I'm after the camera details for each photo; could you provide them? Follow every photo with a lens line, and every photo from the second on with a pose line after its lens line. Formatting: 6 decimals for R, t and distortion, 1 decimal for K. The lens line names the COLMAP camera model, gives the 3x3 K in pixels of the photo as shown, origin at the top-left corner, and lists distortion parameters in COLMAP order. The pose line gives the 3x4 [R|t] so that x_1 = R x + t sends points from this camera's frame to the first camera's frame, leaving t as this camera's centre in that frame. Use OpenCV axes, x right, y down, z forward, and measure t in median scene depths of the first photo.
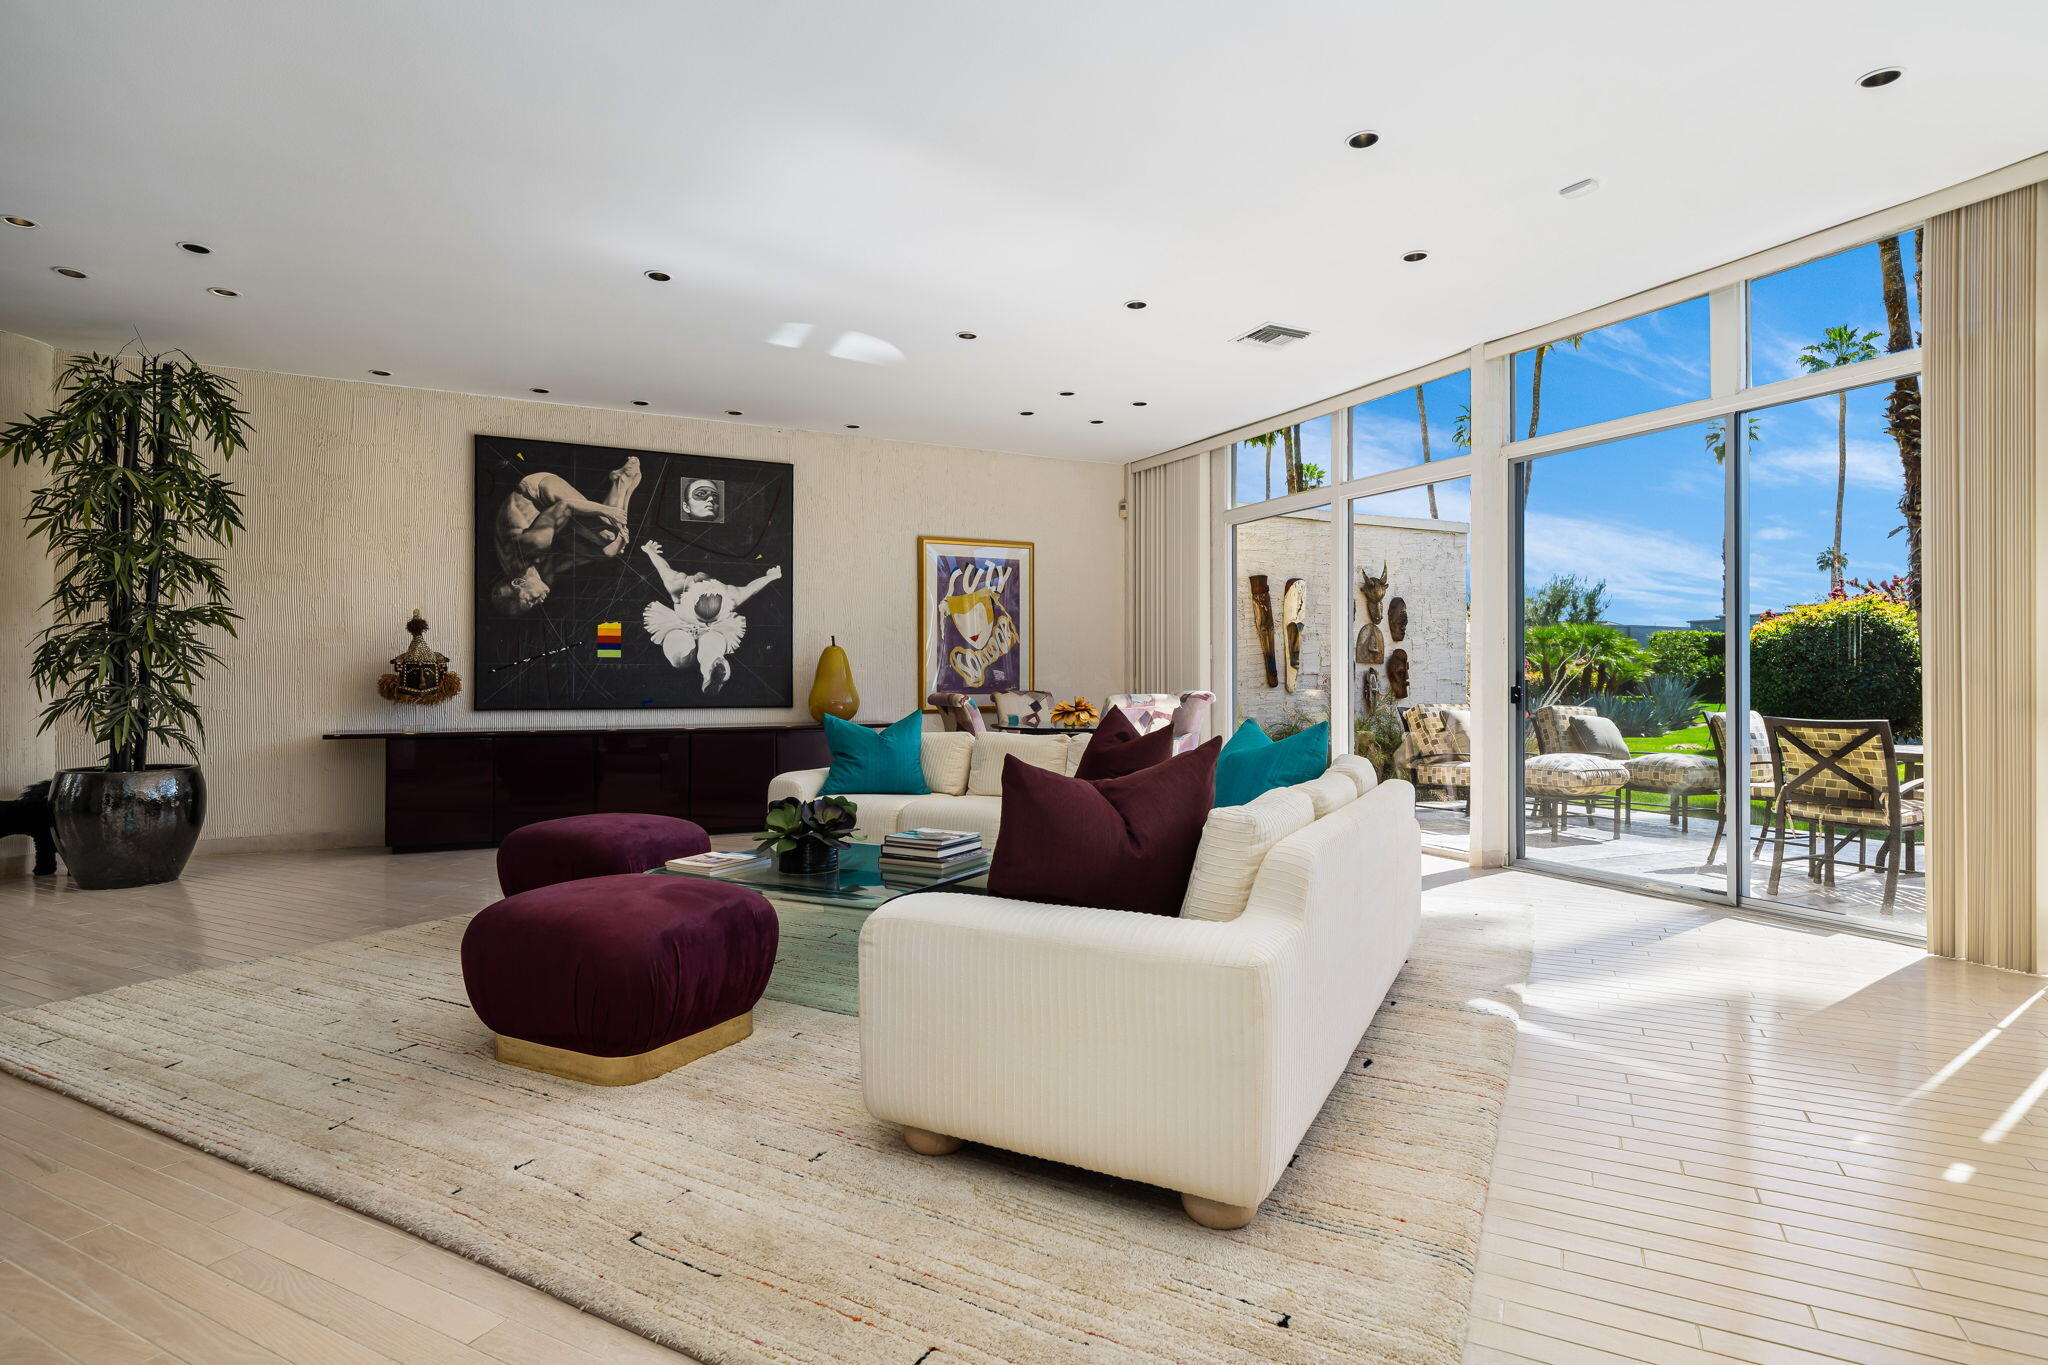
lens RADIAL K [[1046.4, 0, 1024.0], [0, 1046.4, 682.5], [0, 0, 1]] dist [-0.002003, 0.000058]
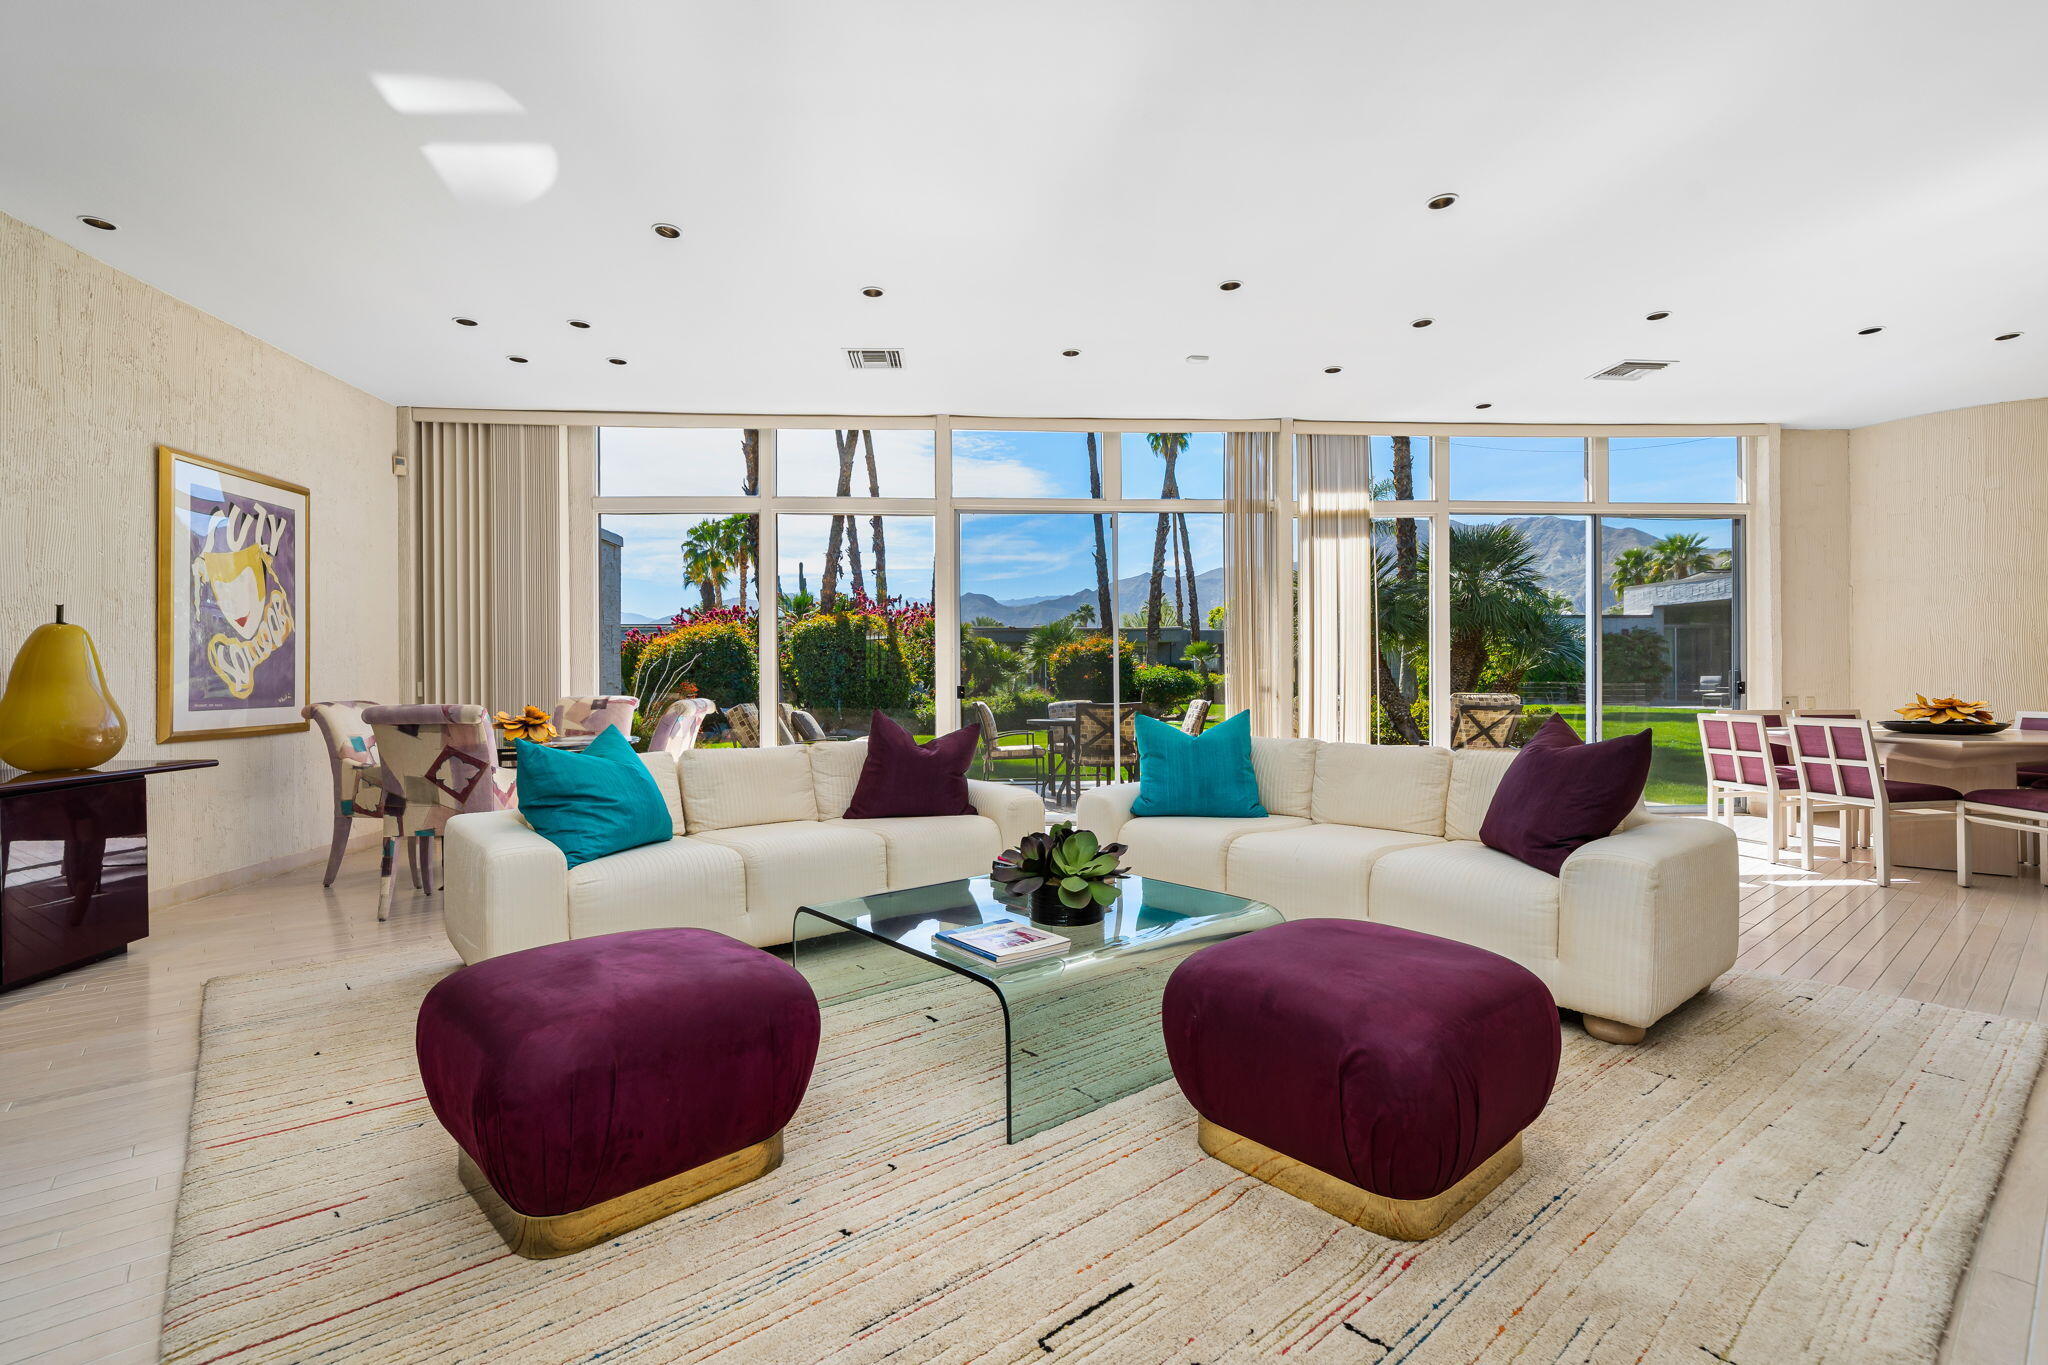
lens RADIAL K [[927.2, 0, 1009.7], [0, 927.2, 680.9], [0, 0, 1]] dist [0.002321, 0.000043]
pose [[0.388812, -0.004364, 0.921307, -0.439091], [0.010239, 0.999947, 0.000416, -0.001457], [-0.921260, 0.009272, 0.388836, 0.386989]]
